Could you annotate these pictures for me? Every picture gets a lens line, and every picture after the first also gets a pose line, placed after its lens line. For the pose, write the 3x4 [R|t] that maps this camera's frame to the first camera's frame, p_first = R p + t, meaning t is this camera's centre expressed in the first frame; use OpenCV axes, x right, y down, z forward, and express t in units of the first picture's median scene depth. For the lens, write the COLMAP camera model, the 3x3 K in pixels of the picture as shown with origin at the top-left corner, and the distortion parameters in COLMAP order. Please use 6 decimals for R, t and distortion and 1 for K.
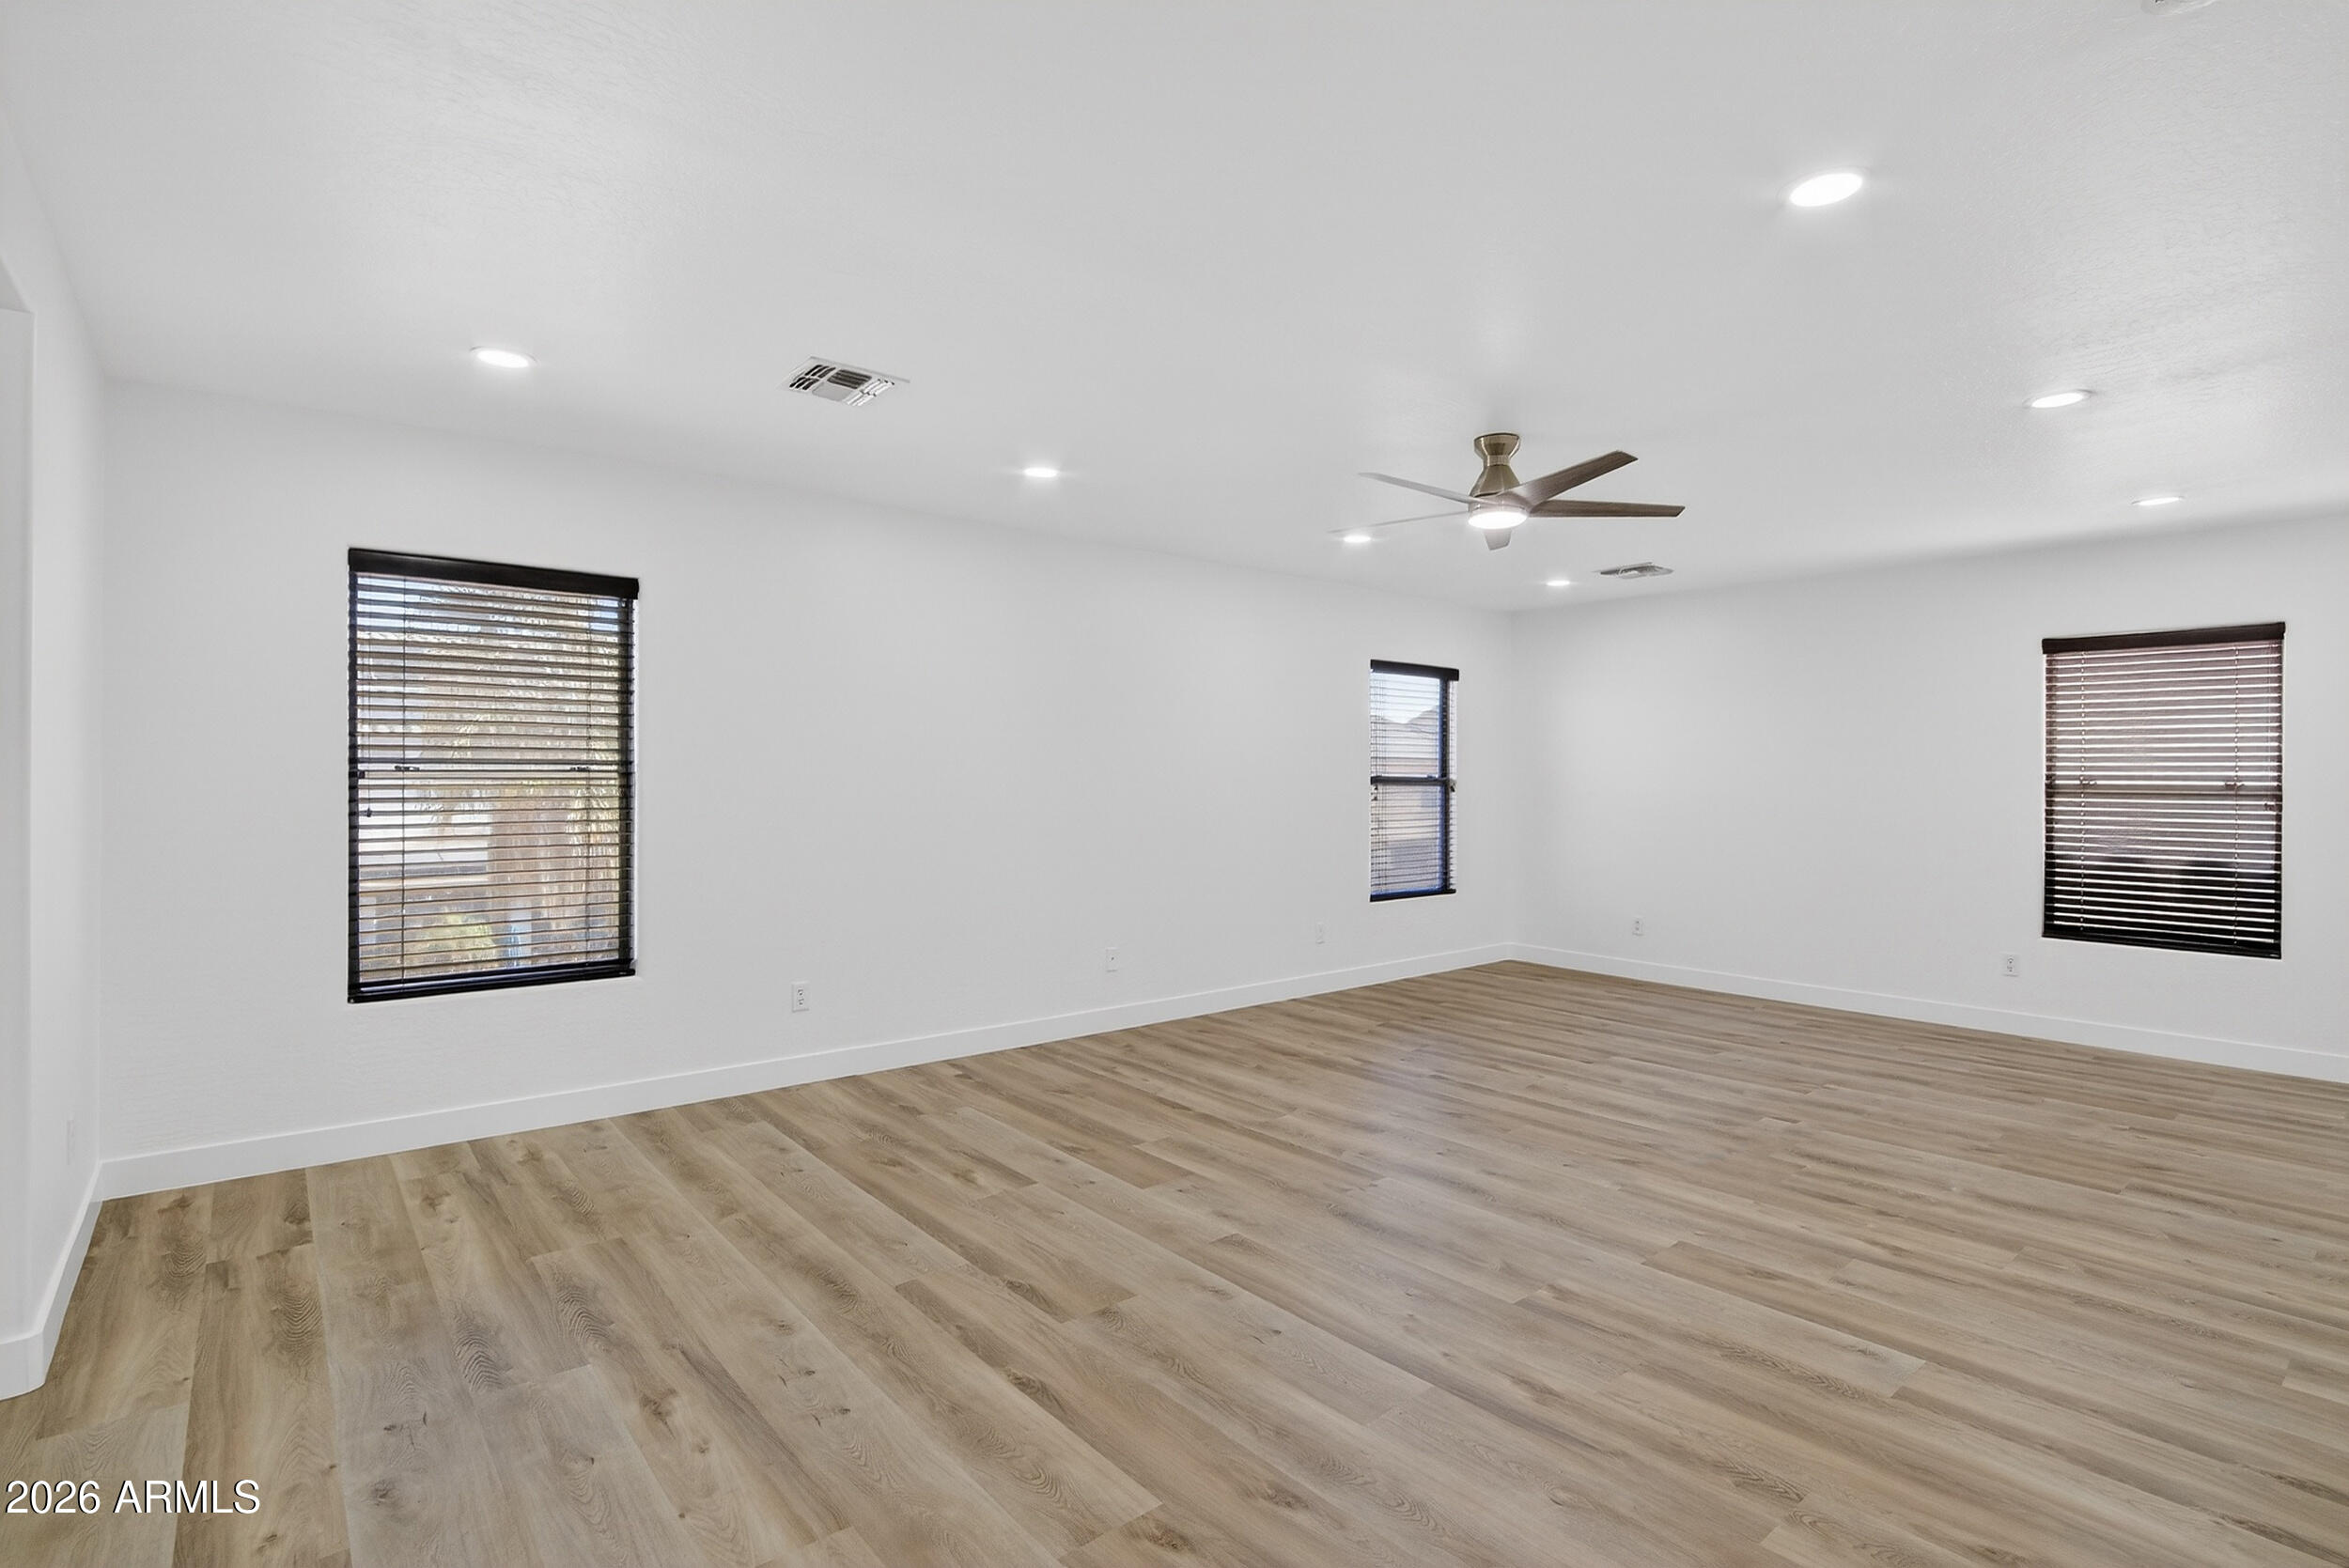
lens RADIAL K [[1115.6, 0, 1183.8], [0, 1115.6, 782.6], [0, 0, 1]] dist [-0.003343, 0.001529]
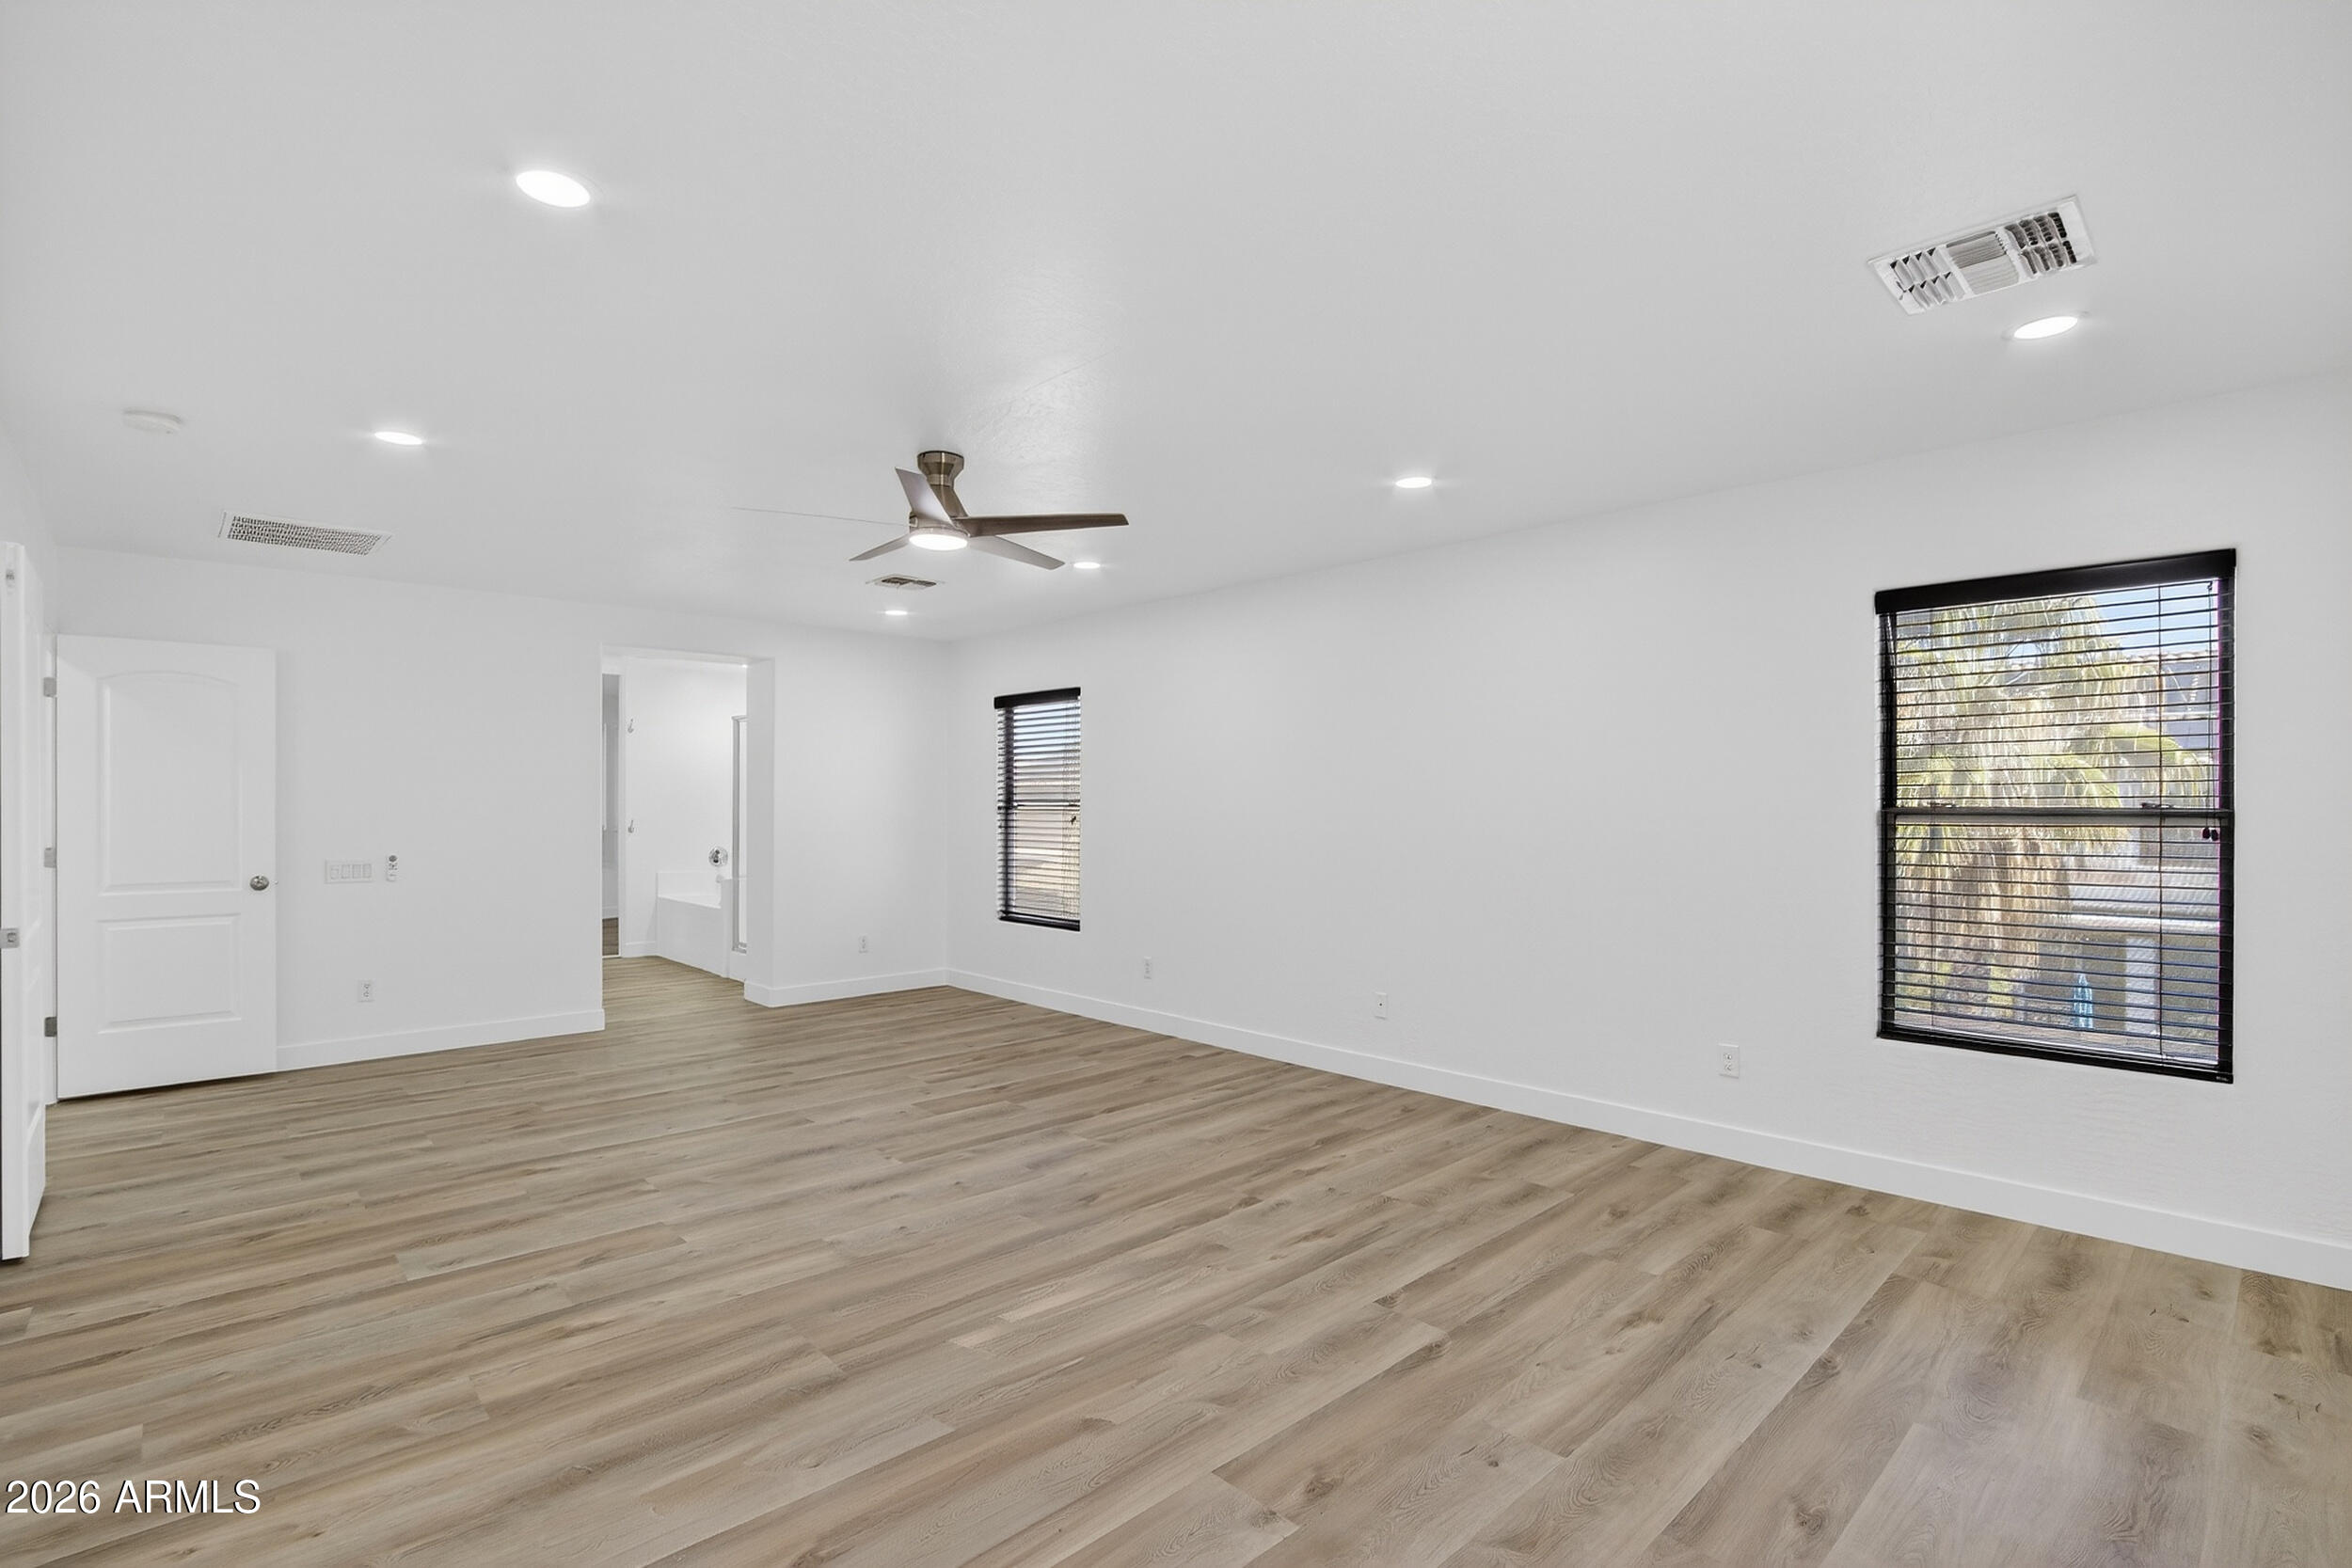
lens RADIAL K [[1116.9, 0, 1178.0], [0, 1116.9, 807.2], [0, 0, 1]] dist [-0.003343, 0.001529]
pose [[0.022039, -0.010242, -0.999705, 1.555458], [0.002490, 0.999945, -0.010190, 0.007091], [0.999754, -0.002265, 0.022063, 1.475373]]
